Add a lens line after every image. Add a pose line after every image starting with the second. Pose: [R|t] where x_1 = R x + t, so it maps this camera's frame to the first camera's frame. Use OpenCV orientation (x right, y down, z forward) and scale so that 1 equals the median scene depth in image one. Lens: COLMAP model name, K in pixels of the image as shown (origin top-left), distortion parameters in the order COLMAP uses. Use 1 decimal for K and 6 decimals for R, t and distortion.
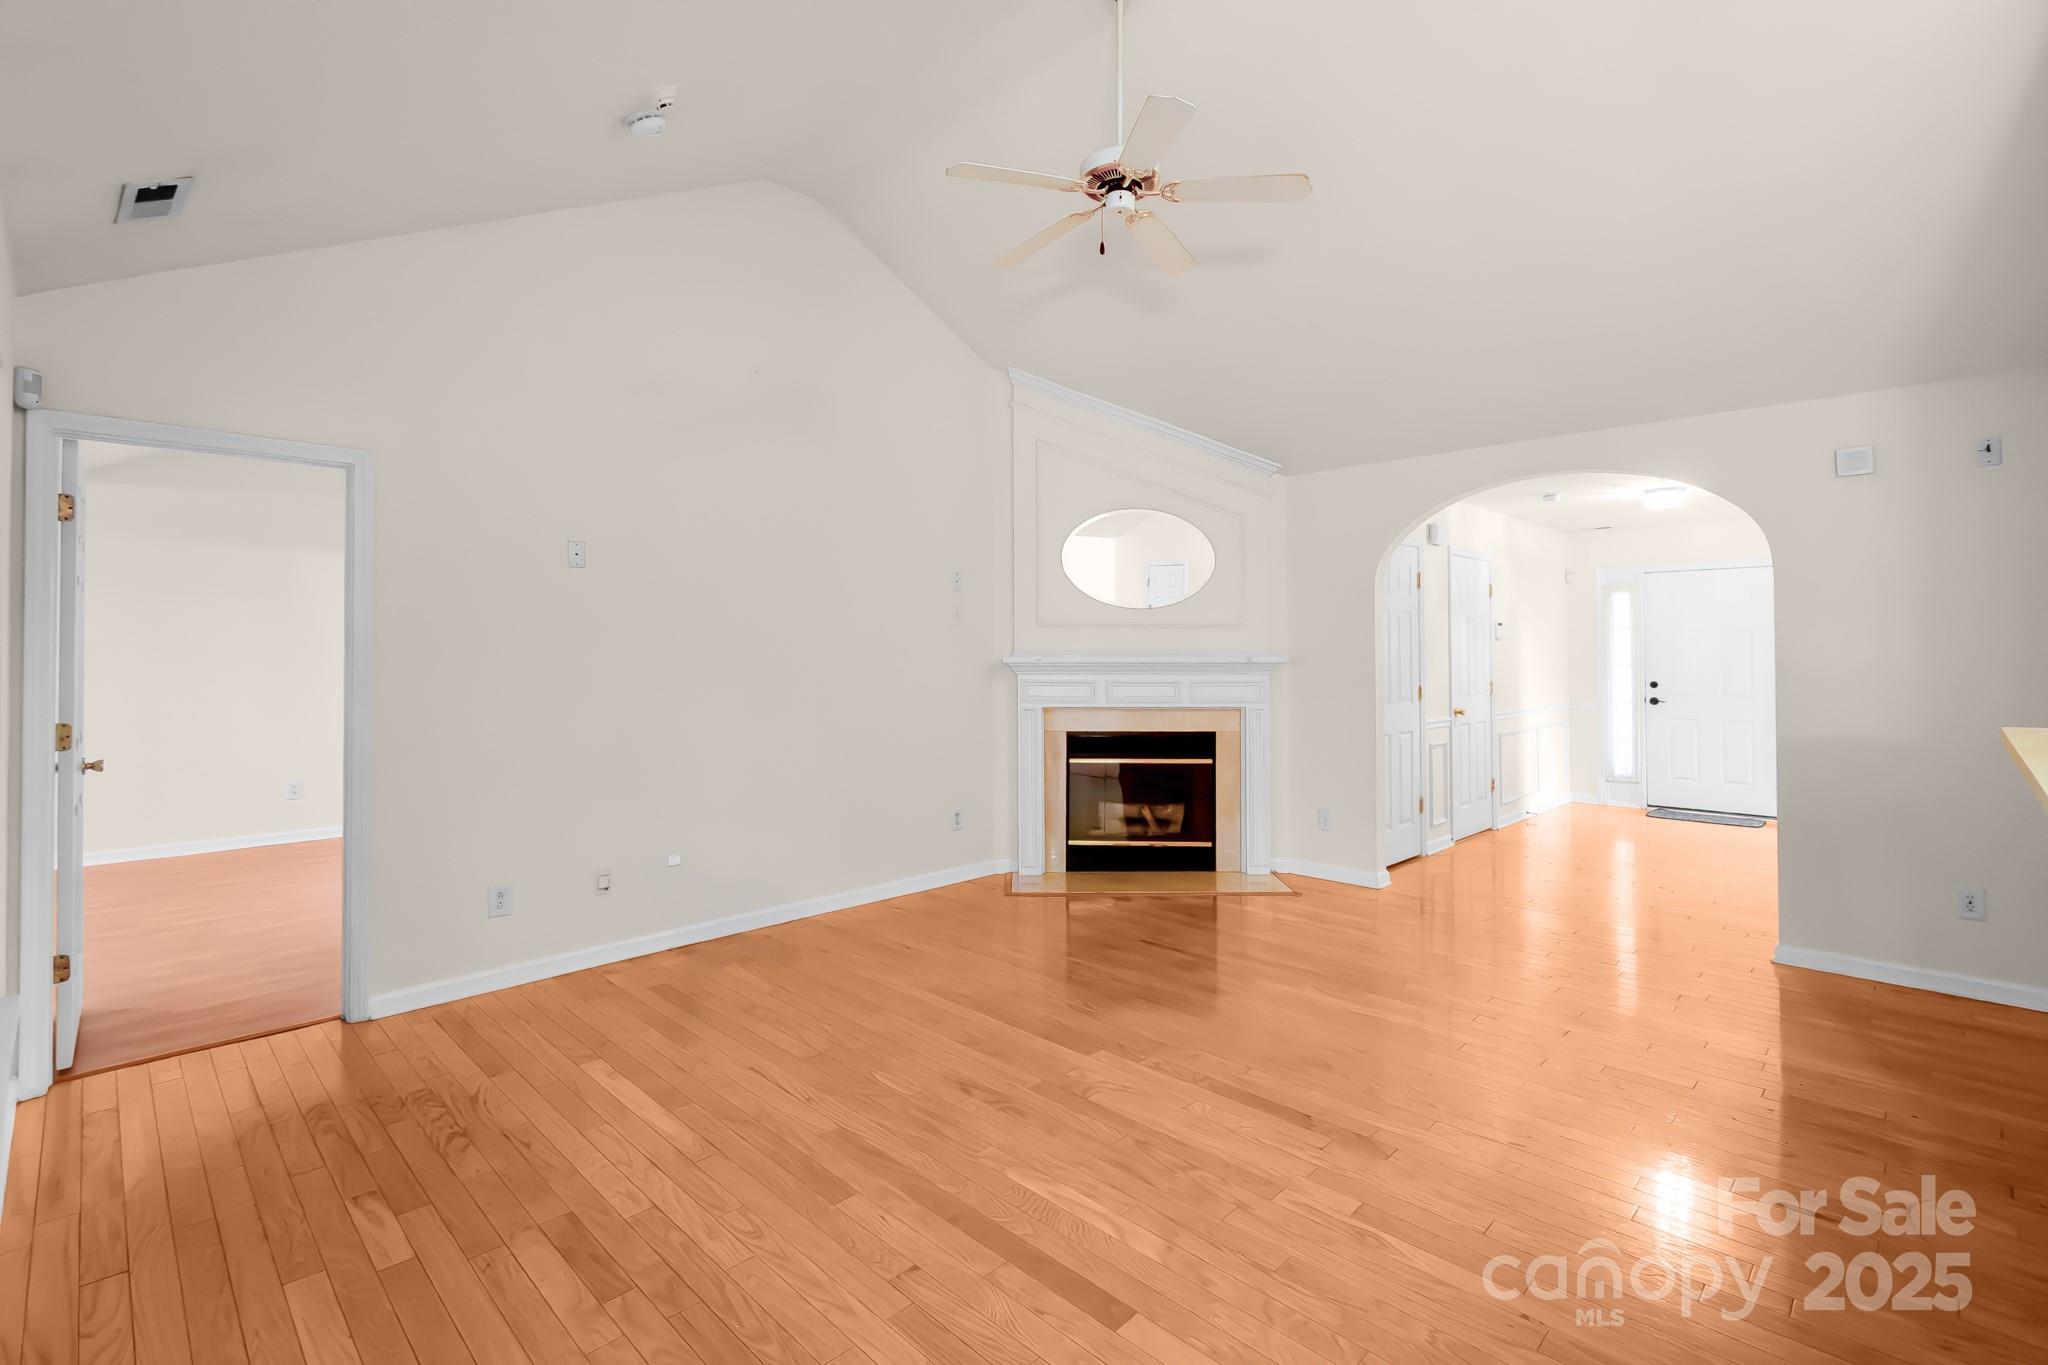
lens RADIAL K [[935.5, 0, 1023.5], [0, 935.5, 639.5], [0, 0, 1]] dist [0.002012, 0.000198]
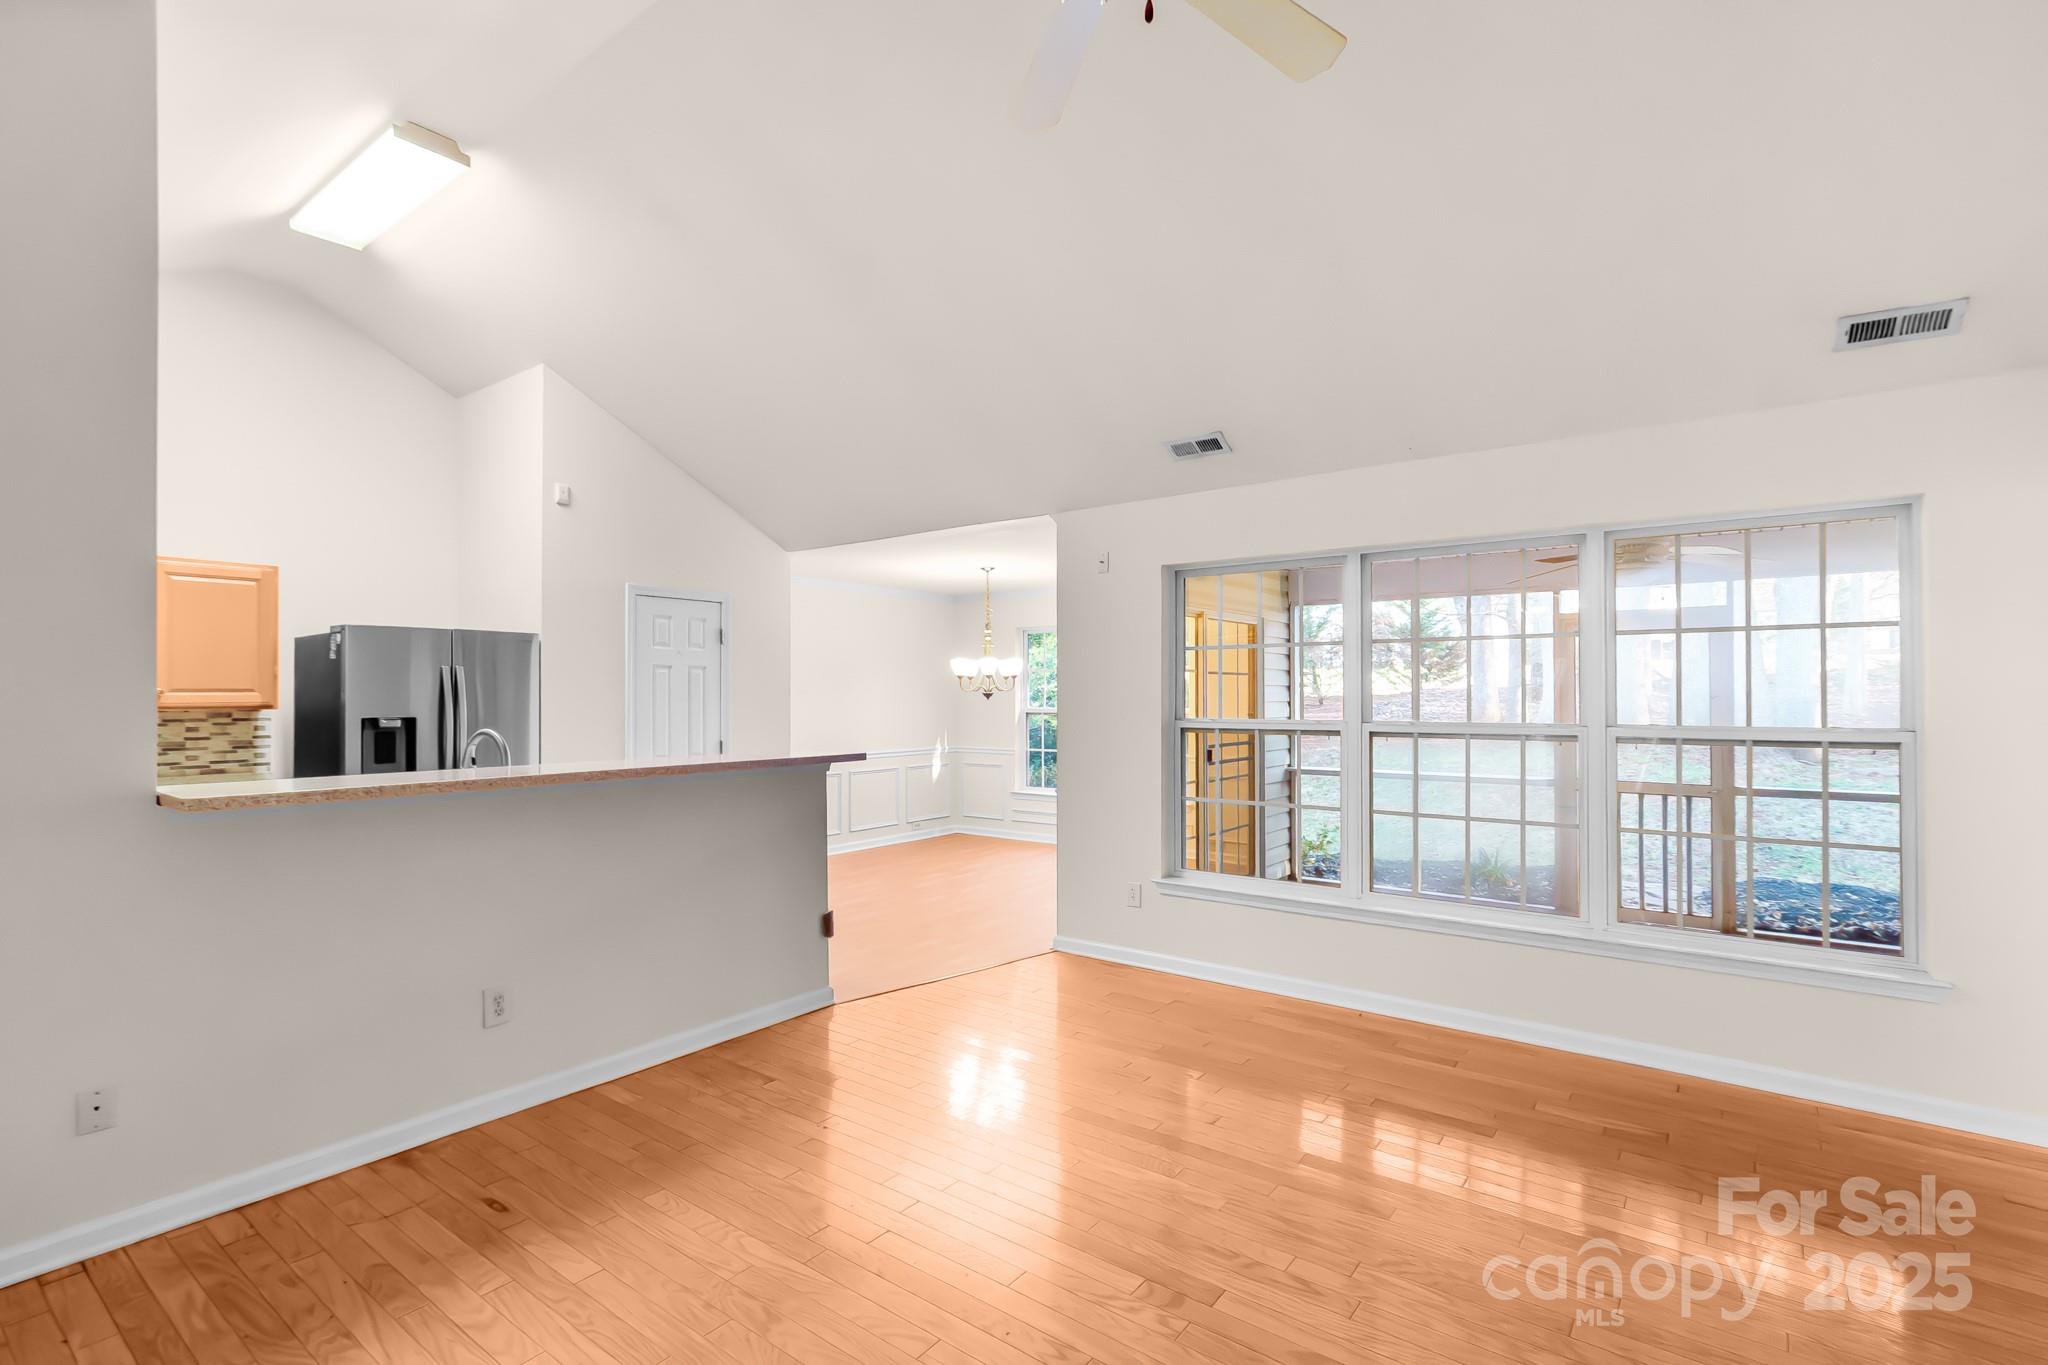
lens RADIAL K [[924.6, 0, 1024.1], [0, 924.6, 690.4], [0, 0, 1]] dist [-0.000788, -0.000584]
pose [[-0.990006, 0.000200, -0.141025, 0.138597], [0.003576, 0.999713, -0.023690, 0.004981], [0.140980, -0.023958, -0.989722, 0.881335]]
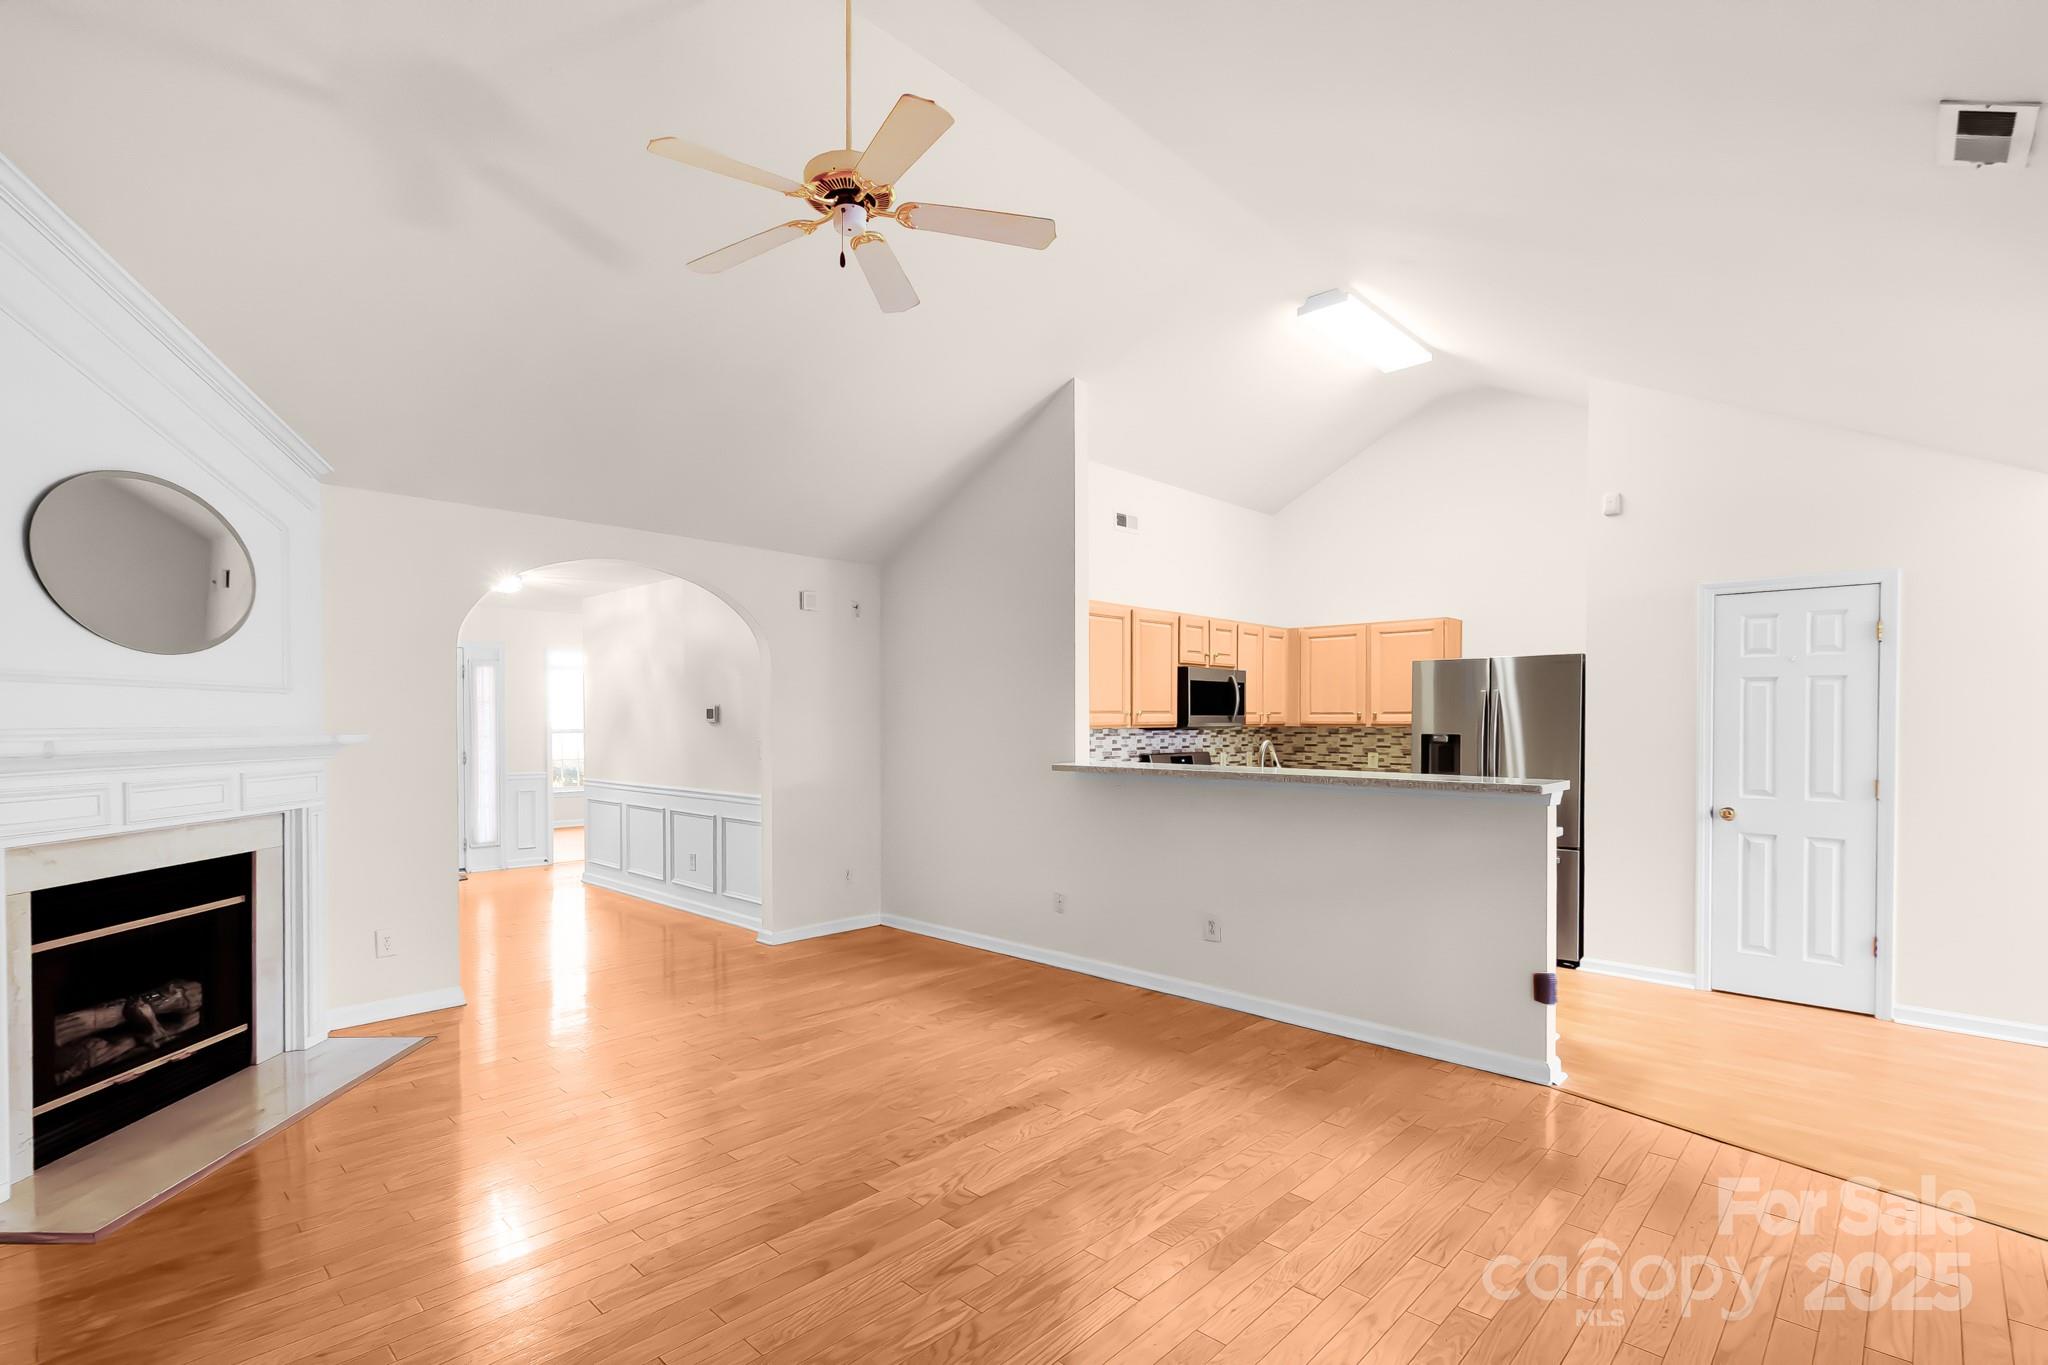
lens RADIAL K [[947.5, 0, 966.2], [0, 947.5, 726.3], [0, 0, 1]] dist [-0.000606, -0.000801]
pose [[0.010728, -0.005654, 0.999926, -0.450587], [-0.014874, 0.999872, 0.005813, 0.000497], [-0.999832, -0.014935, 0.010642, 0.502920]]
